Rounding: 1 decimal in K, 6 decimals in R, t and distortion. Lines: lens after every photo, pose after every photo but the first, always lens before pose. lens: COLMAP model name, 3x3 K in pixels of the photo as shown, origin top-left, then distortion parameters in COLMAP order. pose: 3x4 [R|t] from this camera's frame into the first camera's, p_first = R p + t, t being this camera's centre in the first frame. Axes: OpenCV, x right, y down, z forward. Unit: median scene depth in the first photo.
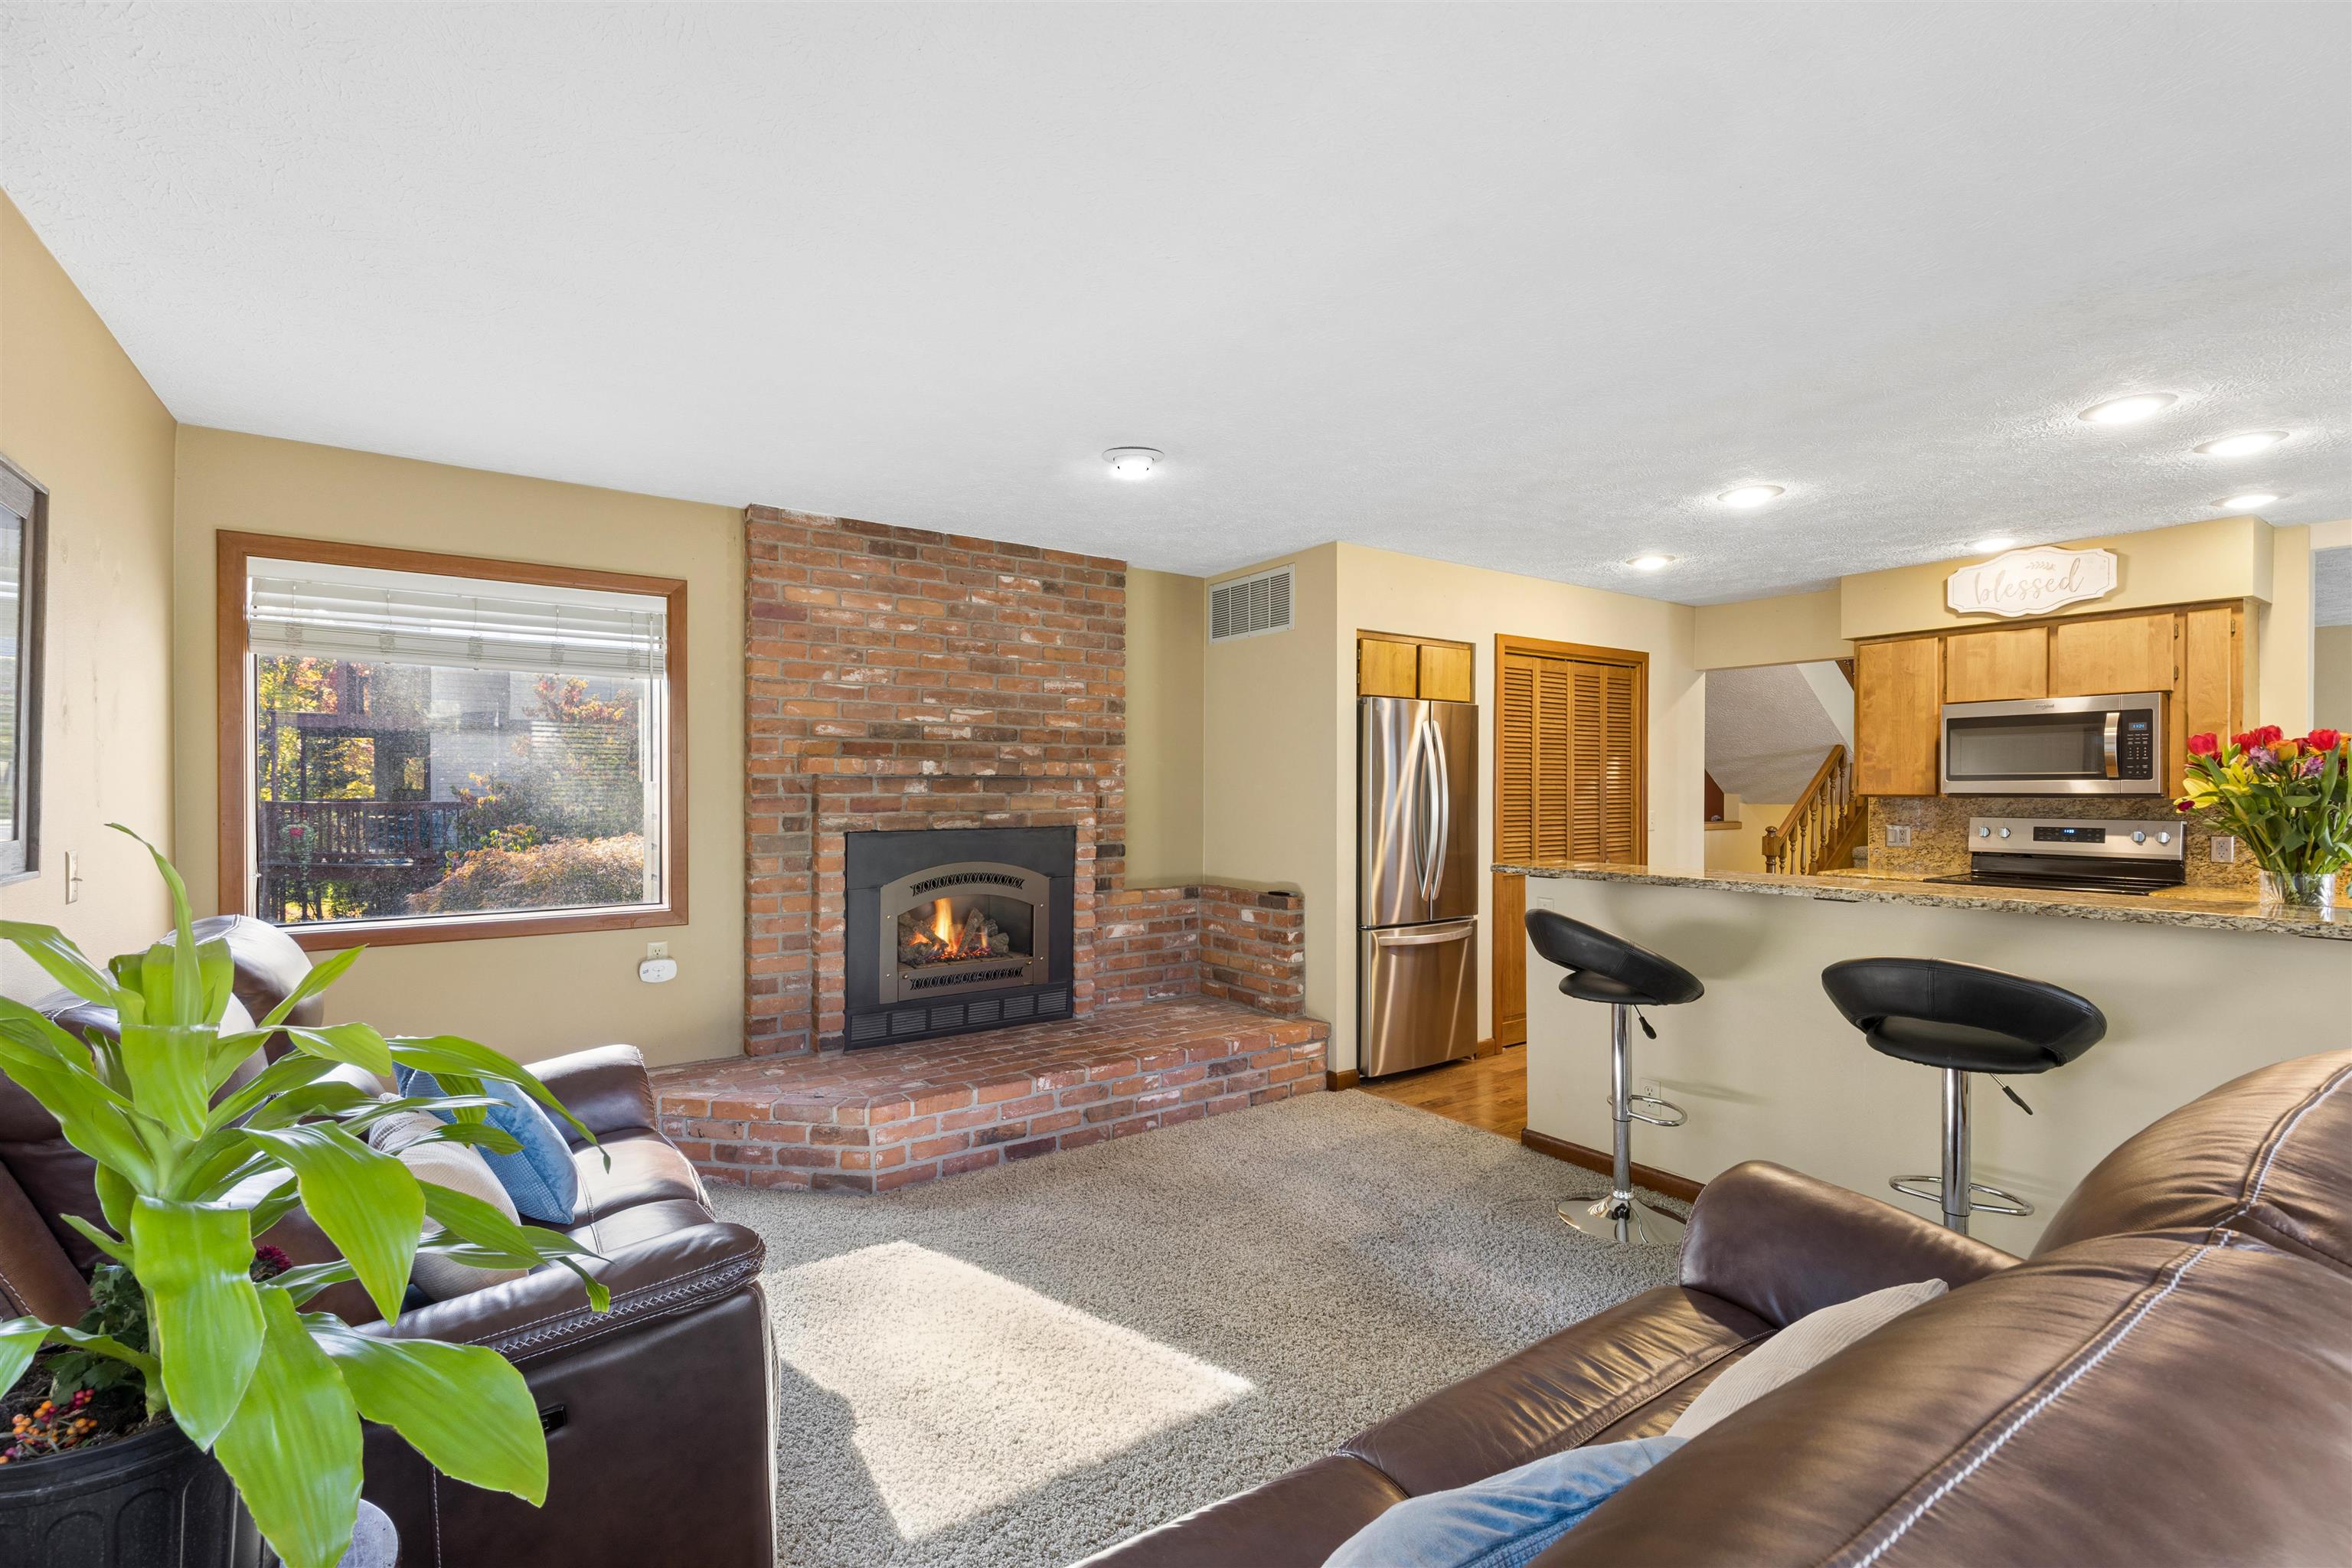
lens RADIAL K [[1036.2, 0, 1155.5], [0, 1036.2, 789.5], [0, 0, 1]] dist [0.002349, -0.000640]
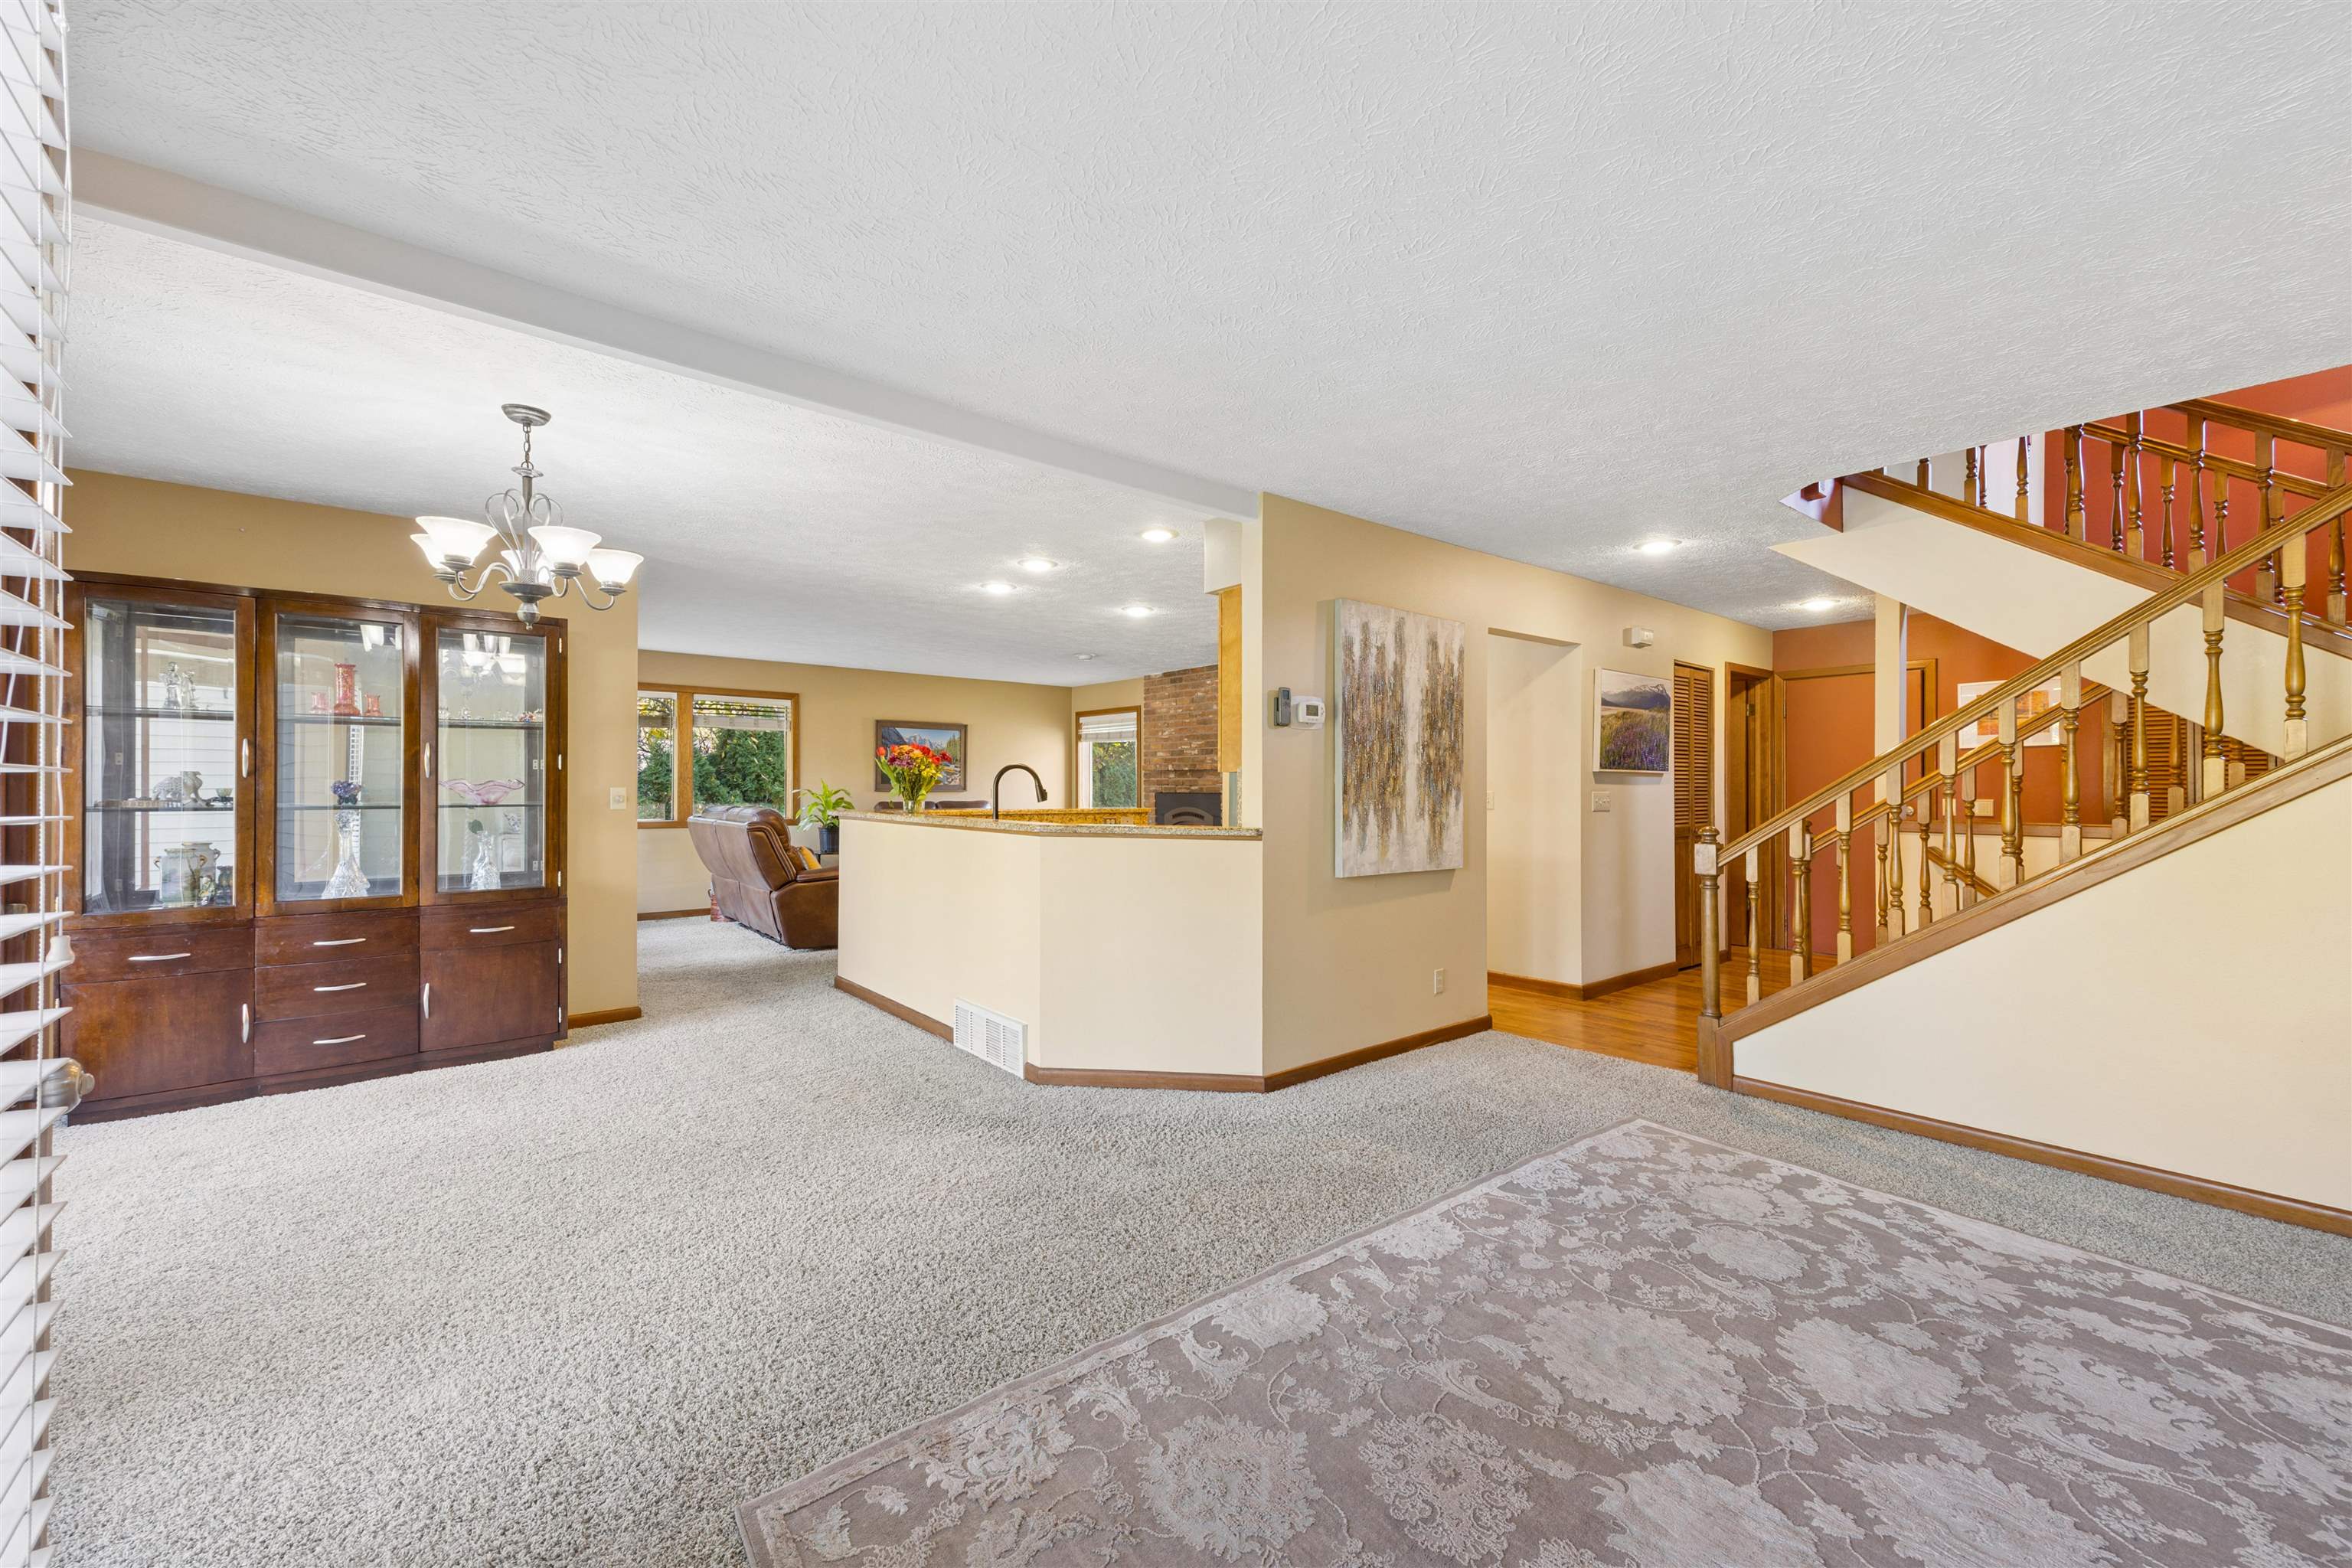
lens RADIAL K [[924.6, 0, 1196.1], [0, 924.6, 777.9], [0, 0, 1]] dist [0.016146, -0.001467]
pose [[0.084763, -0.008989, -0.996361, 1.930203], [-0.003075, 0.999952, -0.009283, 0.023866], [0.996396, 0.003851, 0.084731, 0.841936]]
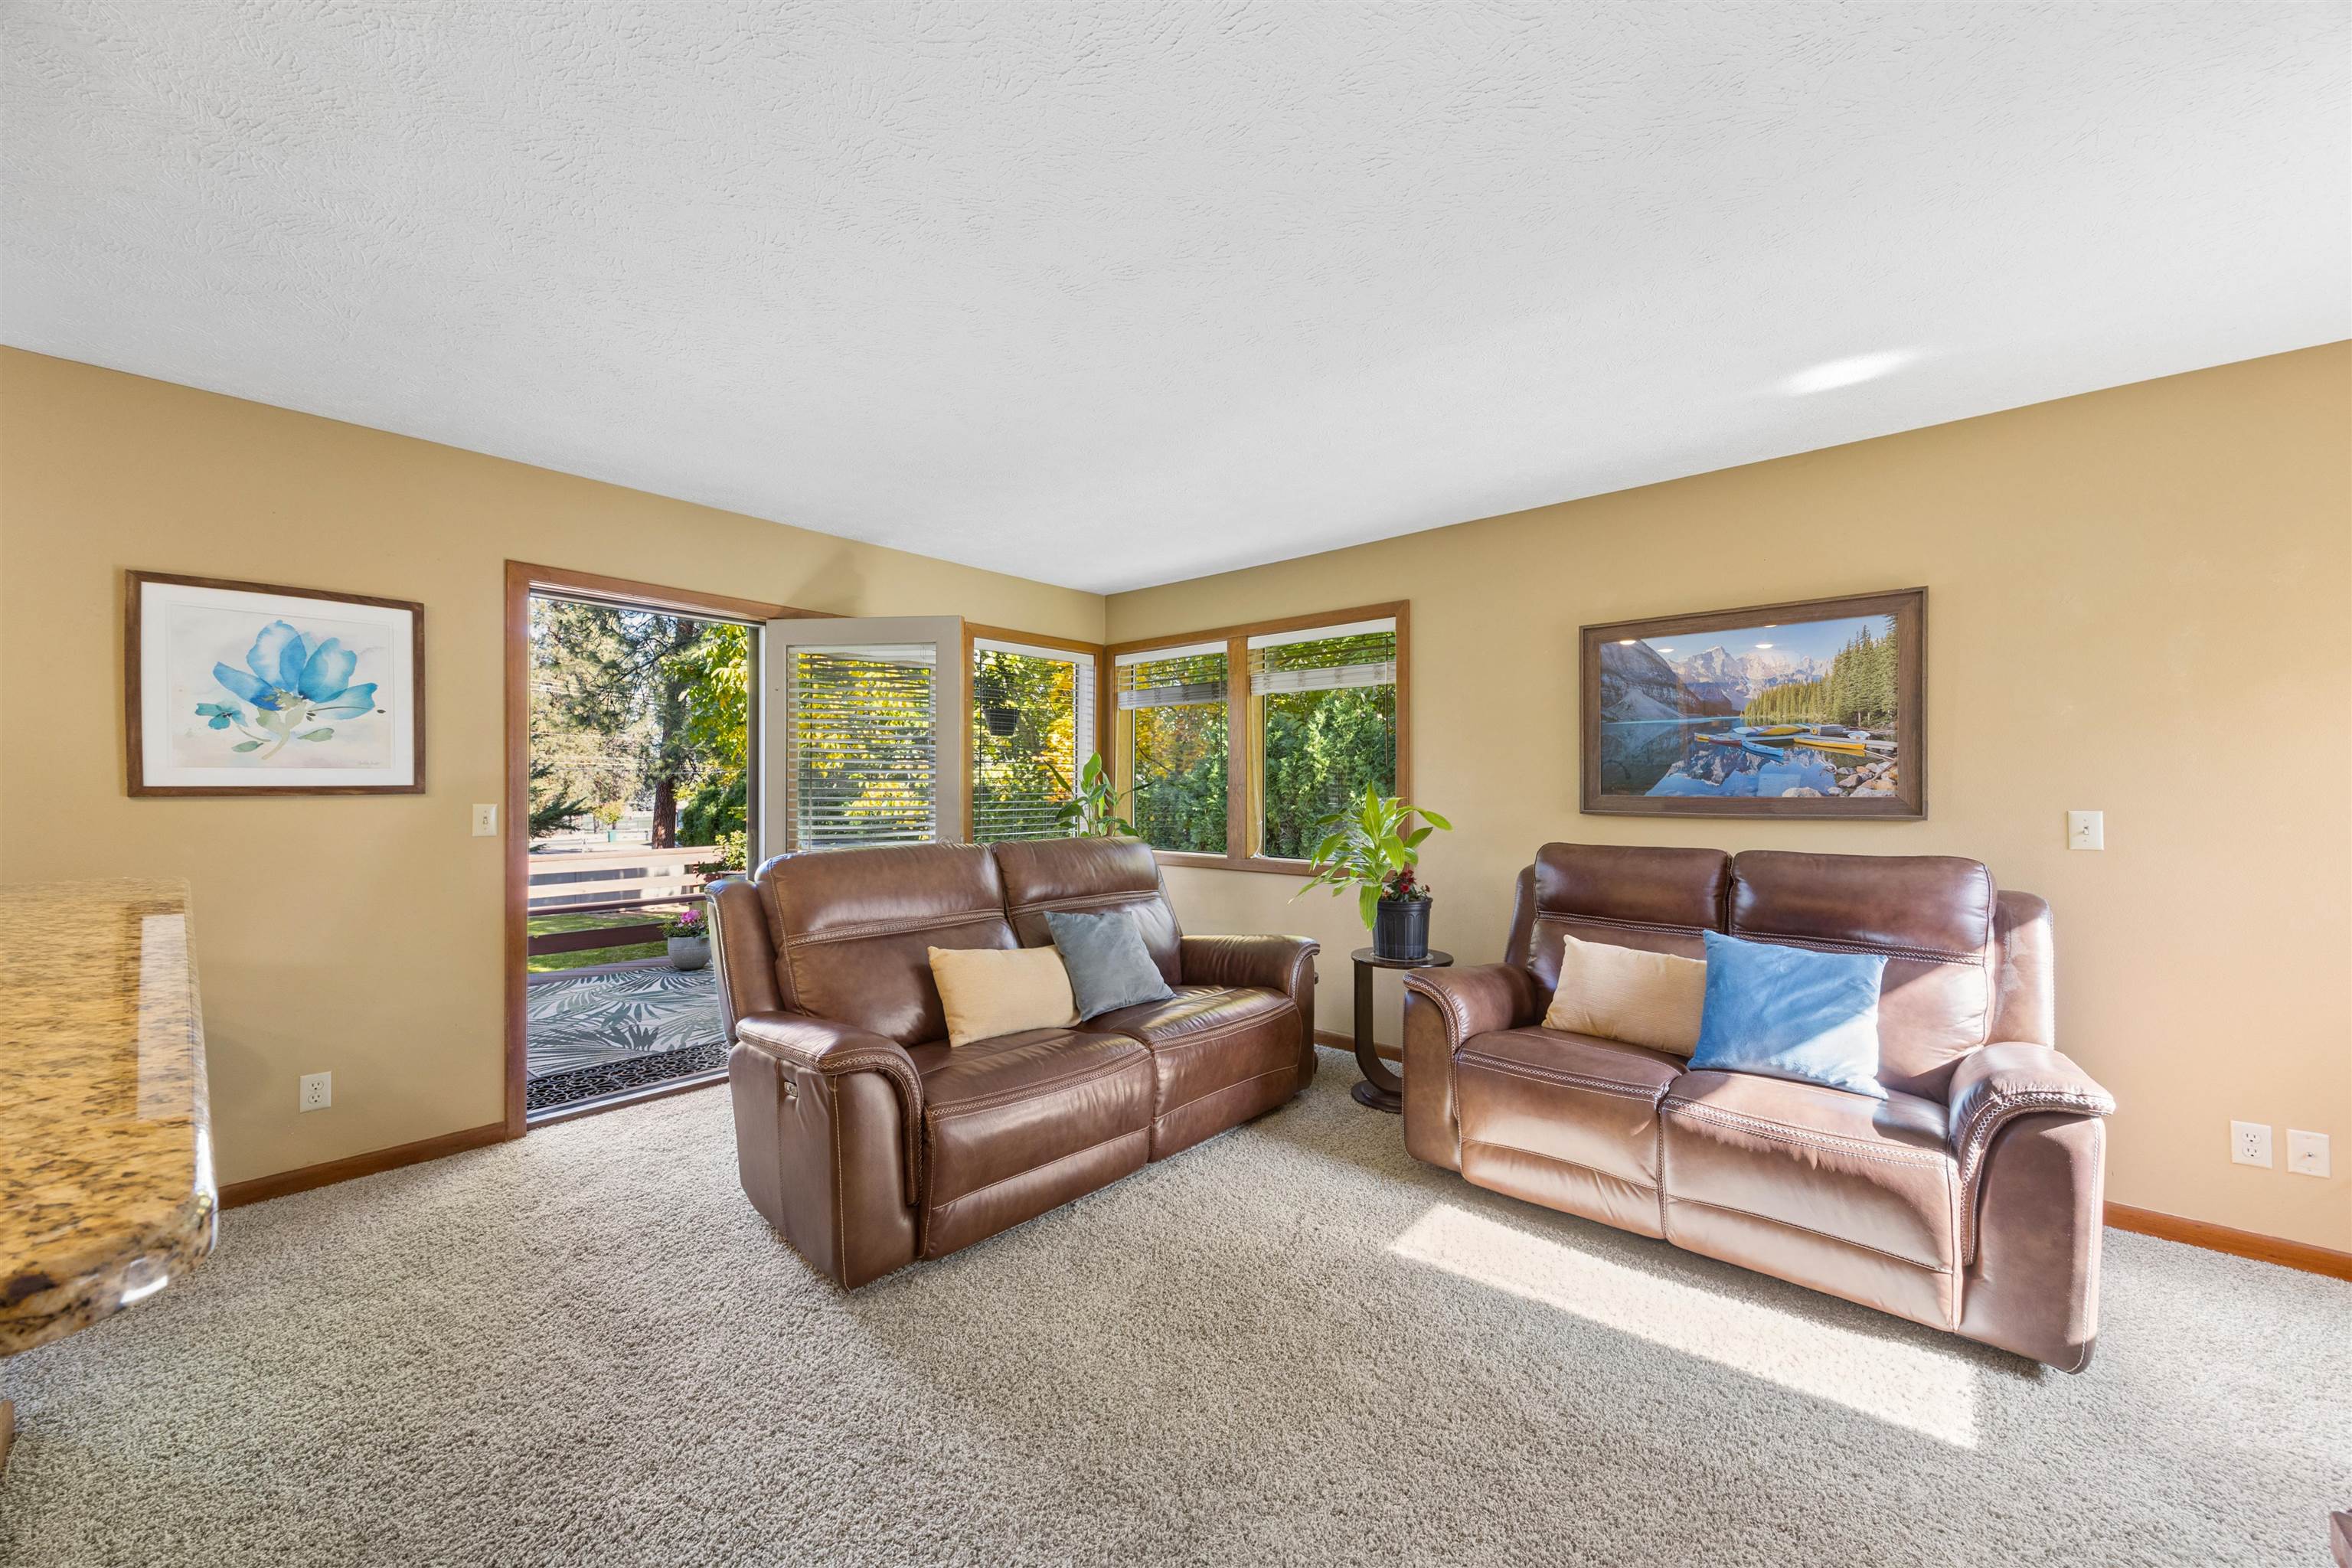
lens RADIAL K [[889.3, 0, 1189.5], [0, 889.3, 784.3], [0, 0, 1]] dist [0.015147, -0.002623]
pose [[-0.974088, -0.004921, -0.226117, 0.192302], [-0.002757, 0.999947, -0.009884, 0.019545], [0.226154, -0.009005, -0.974050, 0.973986]]
